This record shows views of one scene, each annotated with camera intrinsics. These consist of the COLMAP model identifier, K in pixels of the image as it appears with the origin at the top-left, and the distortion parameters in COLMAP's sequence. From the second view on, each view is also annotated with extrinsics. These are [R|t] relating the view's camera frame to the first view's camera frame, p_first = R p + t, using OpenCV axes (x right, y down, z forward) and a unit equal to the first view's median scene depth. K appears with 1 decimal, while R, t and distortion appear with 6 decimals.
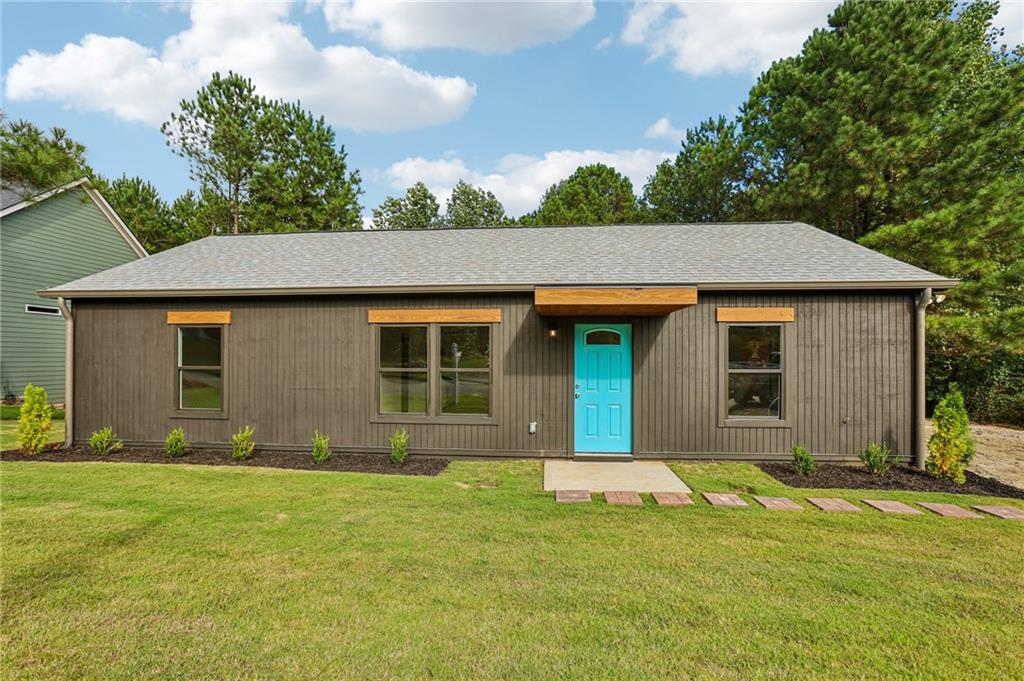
lens RADIAL K [[479.3, 0, 507.9], [0, 479.3, 345.0], [0, 0, 1]] dist [-0.038322, 0.014777]
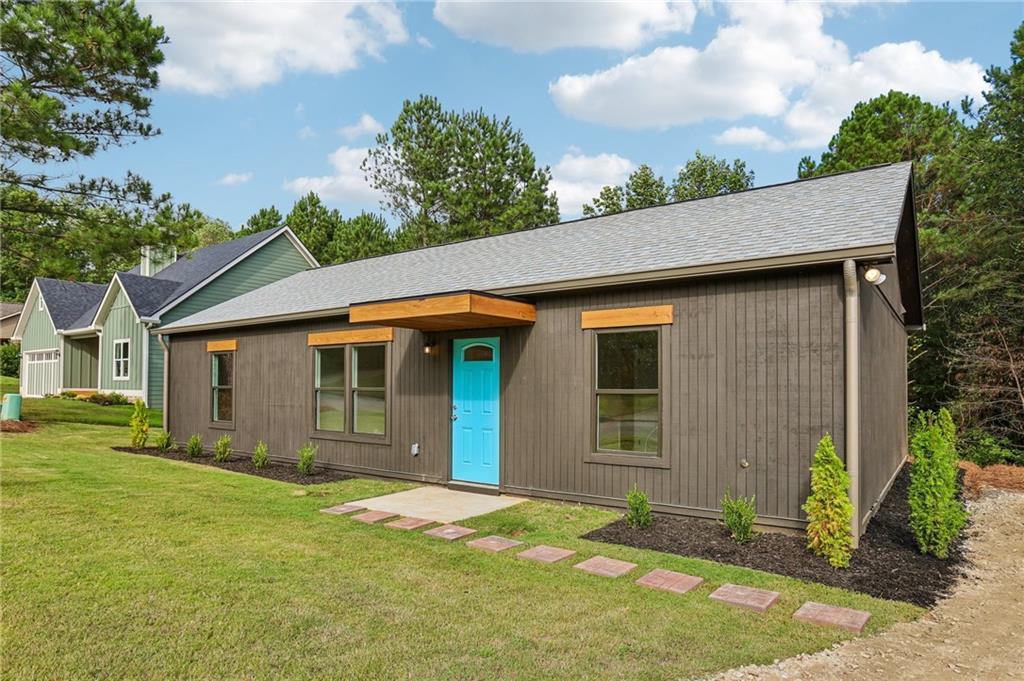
lens RADIAL K [[624.7, 0, 518.3], [0, 624.7, 348.6], [0, 0, 1]] dist [-0.046535, -0.000753]
pose [[0.847665, -0.032267, -0.529550, 0.898164], [0.013817, 0.999153, -0.038764, 0.022842], [0.530353, 0.025542, 0.847392, 0.055267]]
